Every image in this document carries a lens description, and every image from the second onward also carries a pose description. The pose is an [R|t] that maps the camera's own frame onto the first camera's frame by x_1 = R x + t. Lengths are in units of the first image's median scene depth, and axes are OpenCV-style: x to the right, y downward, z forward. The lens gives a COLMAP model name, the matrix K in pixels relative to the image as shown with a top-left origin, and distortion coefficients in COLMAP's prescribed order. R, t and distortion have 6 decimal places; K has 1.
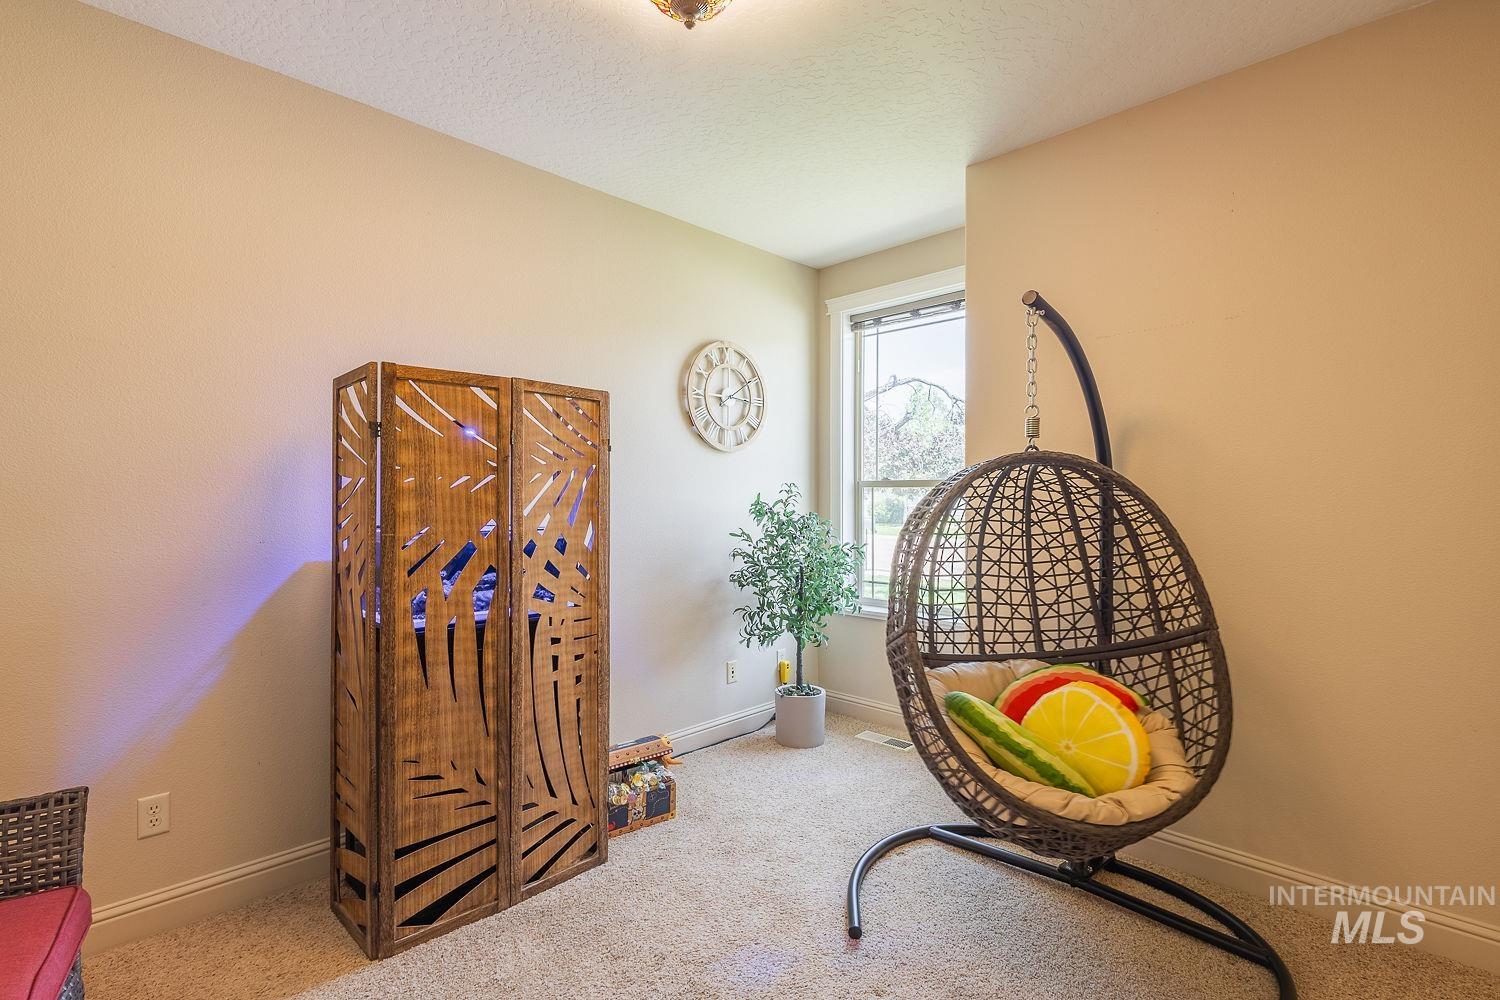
lens RADIAL K [[699.2, 0, 748.1], [0, 699.2, 504.2], [0, 0, 1]] dist [0.010311, -0.002888]
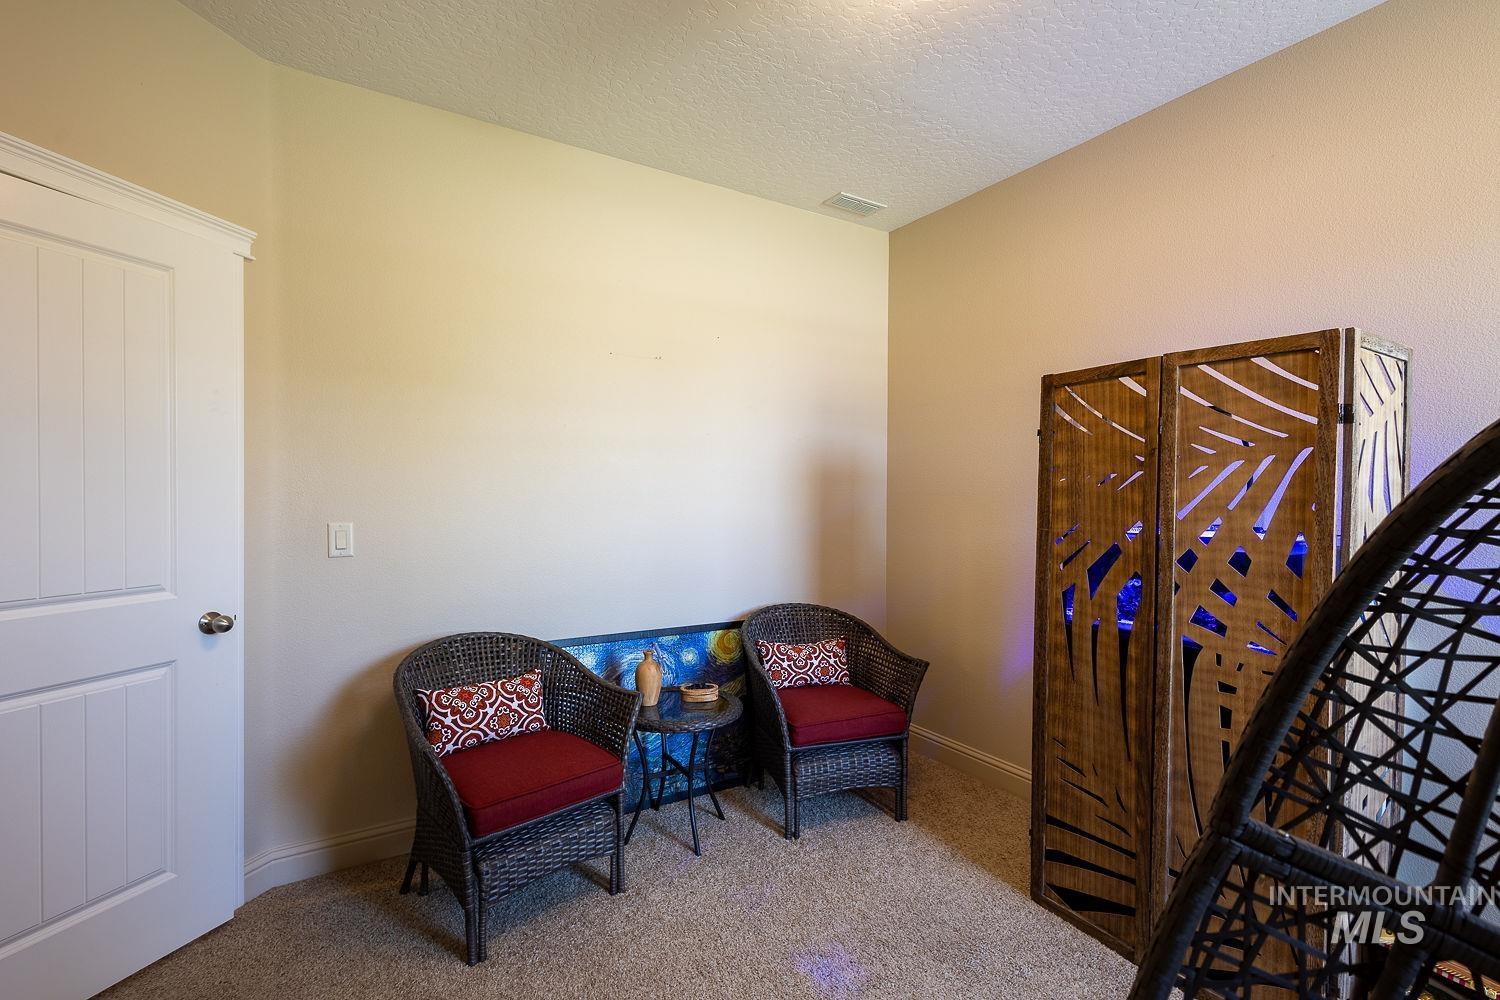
lens RADIAL K [[699.2, 0, 760.4], [0, 699.2, 494.7], [0, 0, 1]] dist [0.010311, -0.002888]
pose [[-0.236960, 0.005763, -0.971502, 0.623203], [-0.006635, 0.999949, 0.007550, -0.015553], [0.971497, 0.008235, -0.236910, 0.753818]]
